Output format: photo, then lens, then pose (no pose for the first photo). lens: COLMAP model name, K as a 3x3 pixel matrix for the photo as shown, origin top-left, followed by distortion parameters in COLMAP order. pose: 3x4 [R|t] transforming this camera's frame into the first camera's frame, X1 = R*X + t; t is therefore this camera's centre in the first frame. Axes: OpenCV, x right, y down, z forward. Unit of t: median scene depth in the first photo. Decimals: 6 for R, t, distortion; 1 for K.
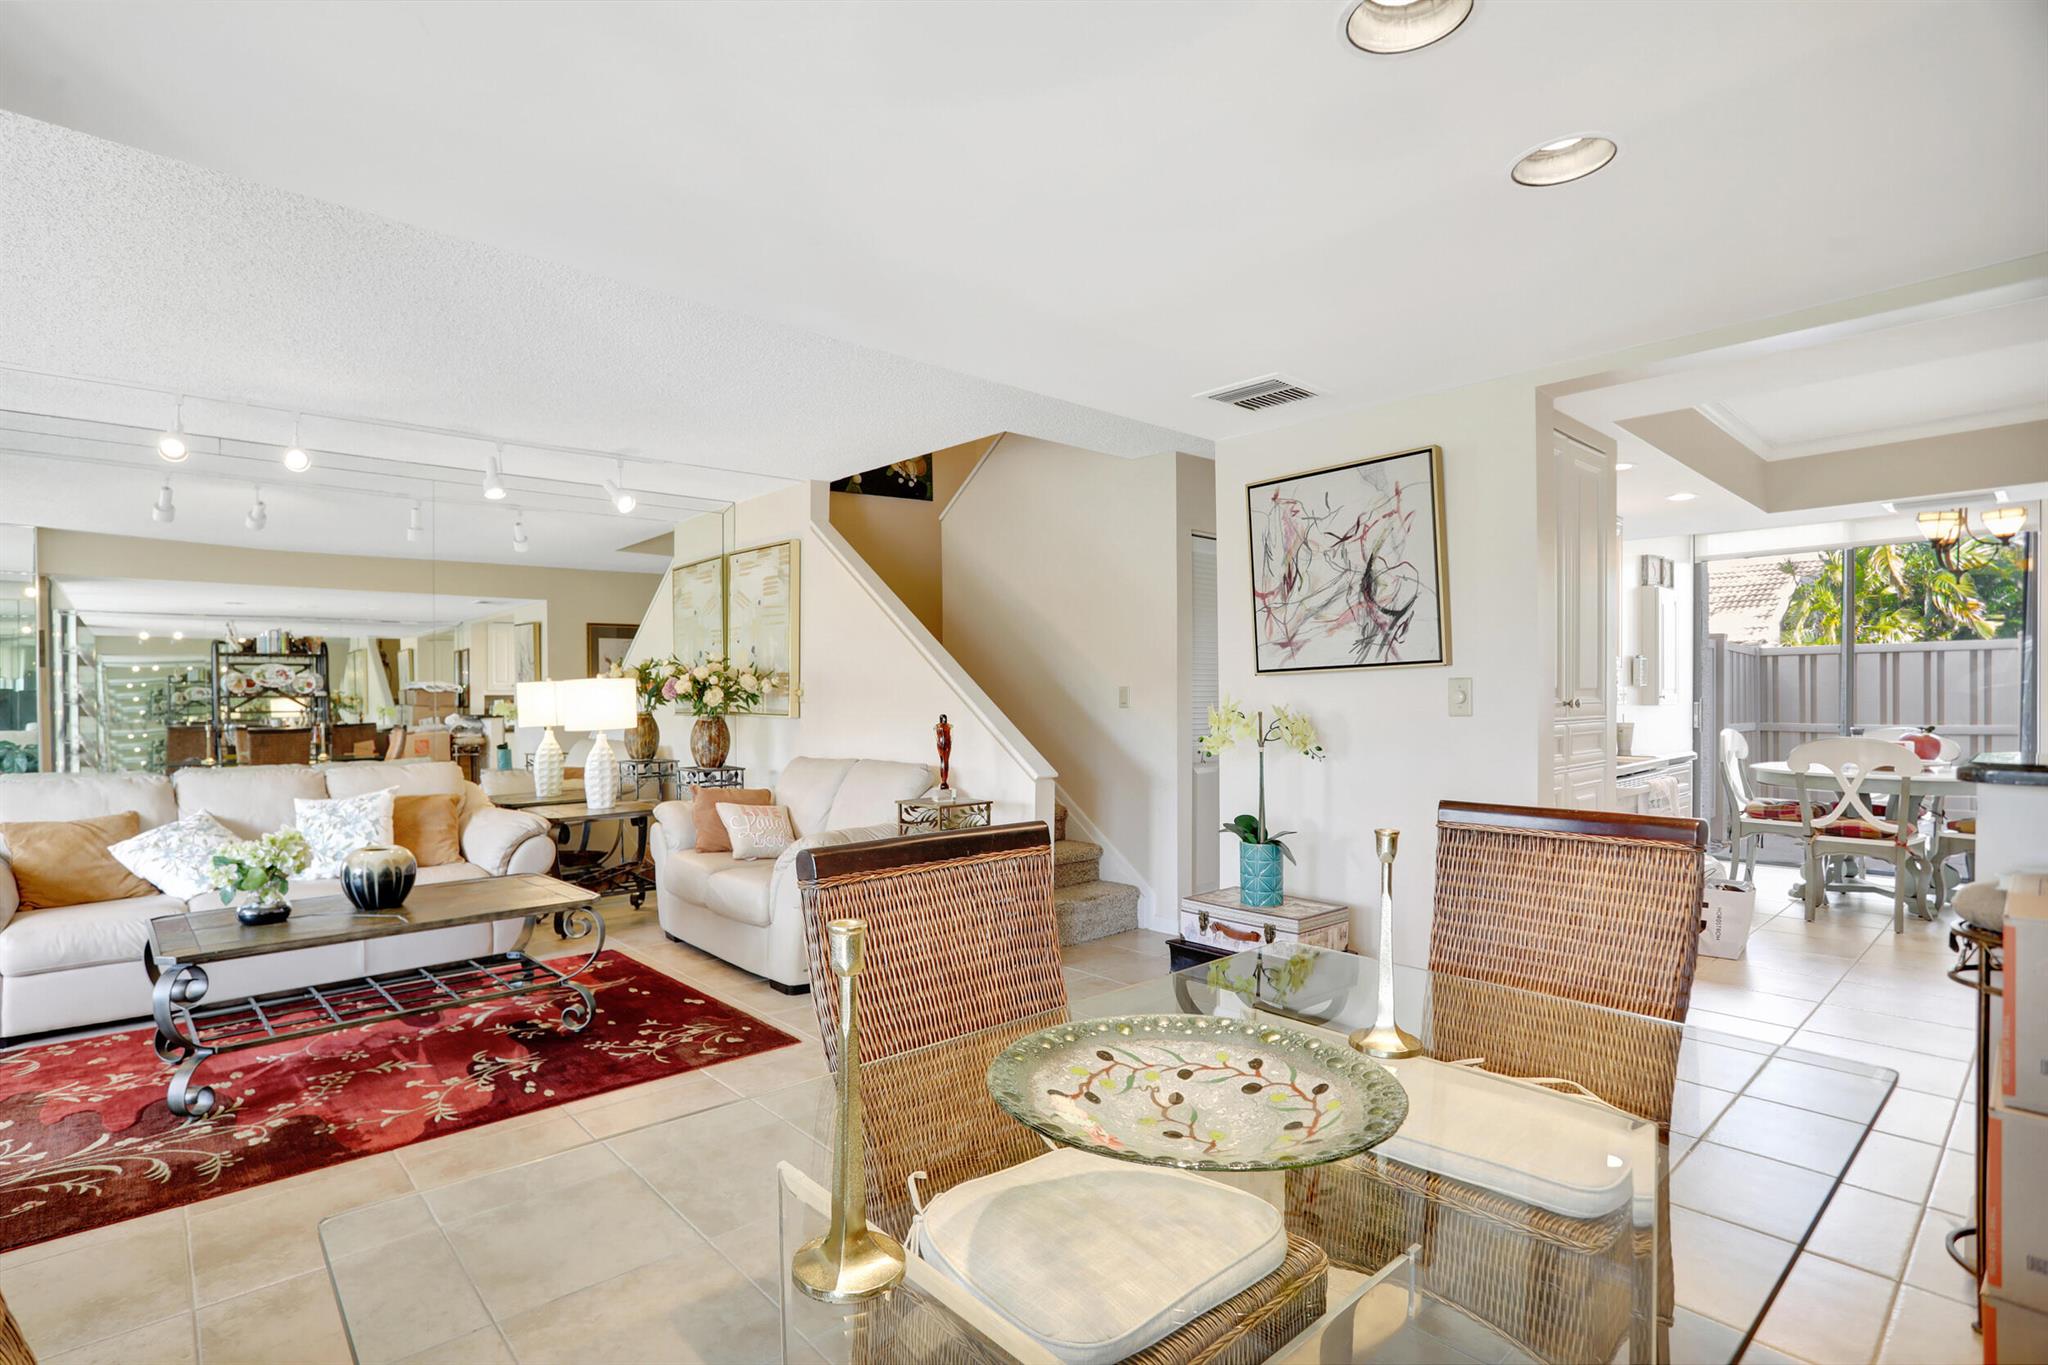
lens RADIAL K [[1015.3, 0, 975.7], [0, 1015.3, 698.6], [0, 0, 1]] dist [-0.032925, 0.015097]
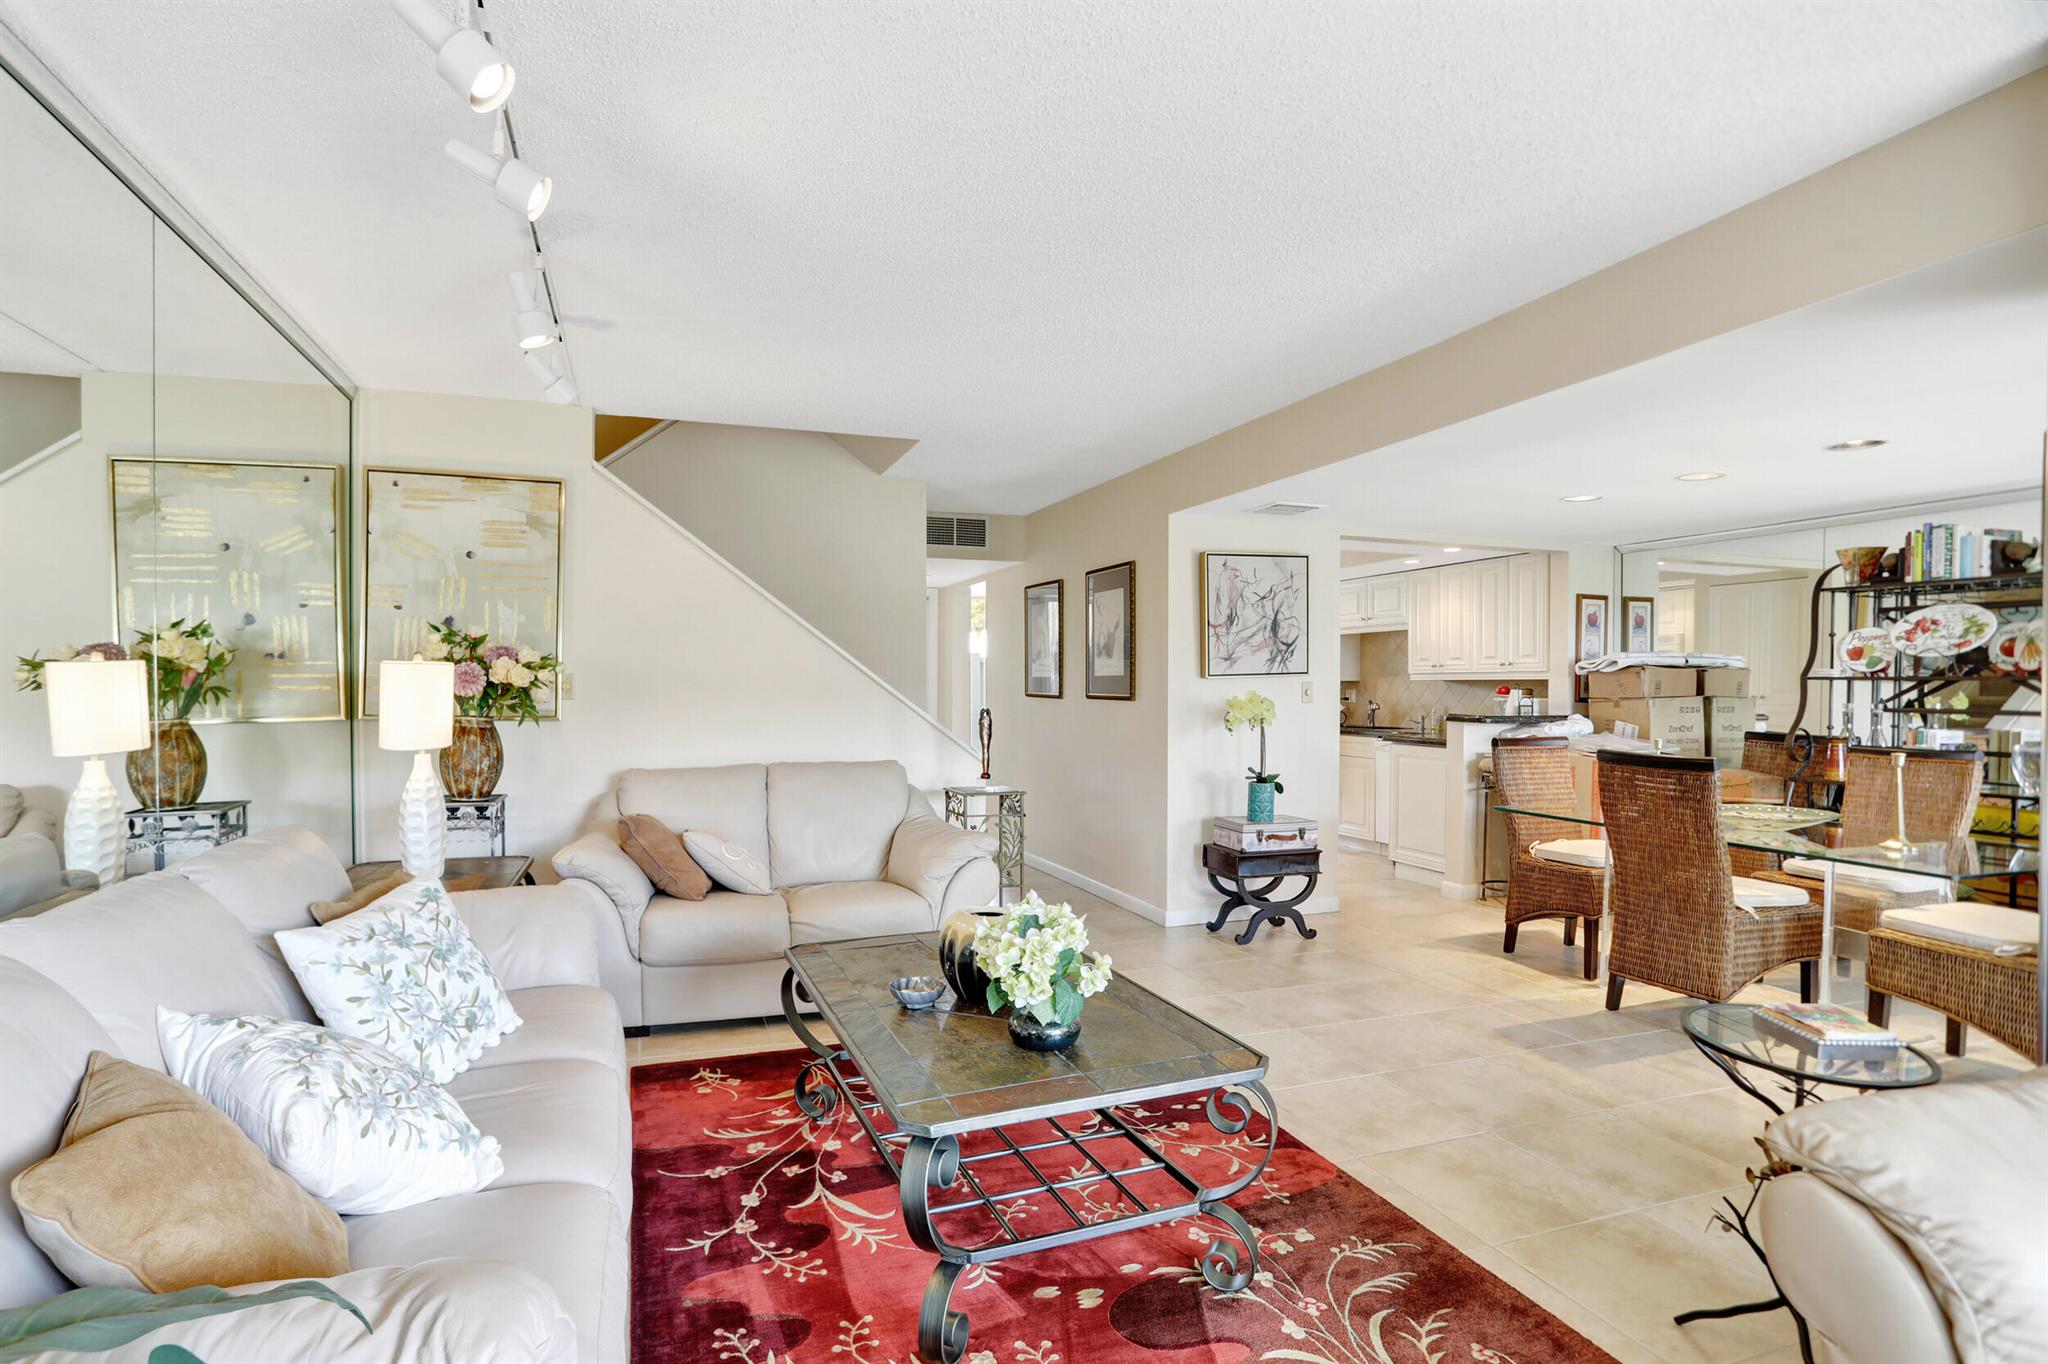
lens RADIAL K [[997.4, 0, 984.7], [0, 997.4, 698.9], [0, 0, 1]] dist [-0.048151, 0.022624]
pose [[0.380227, -0.006676, 0.924869, -1.201627], [0.000093, 0.999974, 0.007180, -0.002417], [-0.924893, -0.002644, 0.380217, 0.721412]]
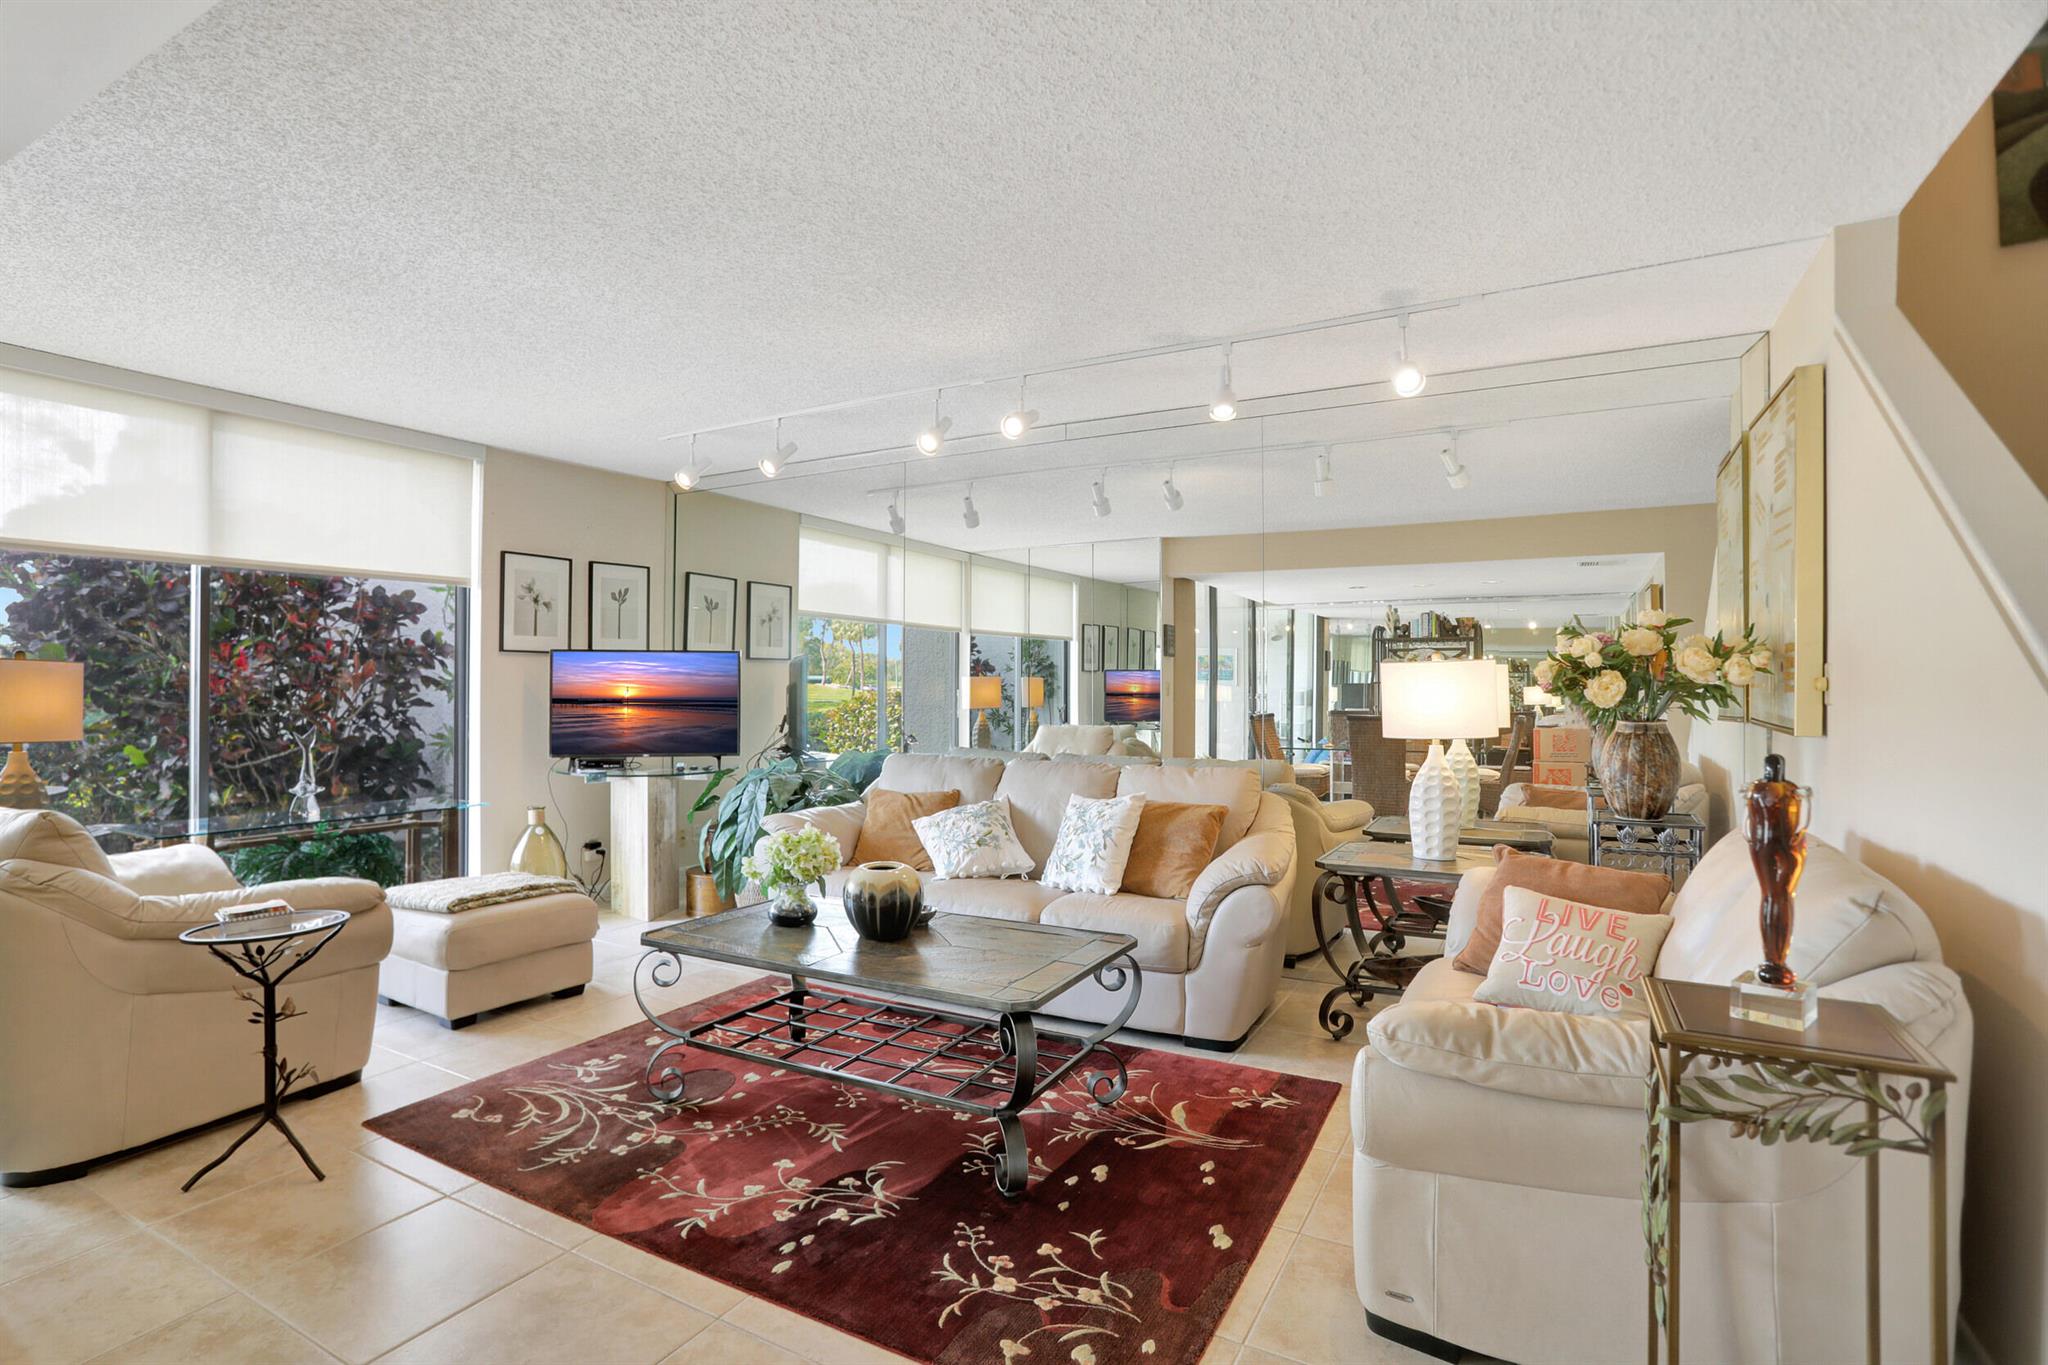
lens RADIAL K [[1009.2, 0, 979.2], [0, 1009.2, 680.3], [0, 0, 1]] dist [-0.067231, 0.026294]
pose [[0.315112, 0.003591, -0.949048, 0.220796], [-0.006877, 0.999975, 0.001500, -0.008432], [0.949030, 0.006054, 0.315129, 0.790132]]
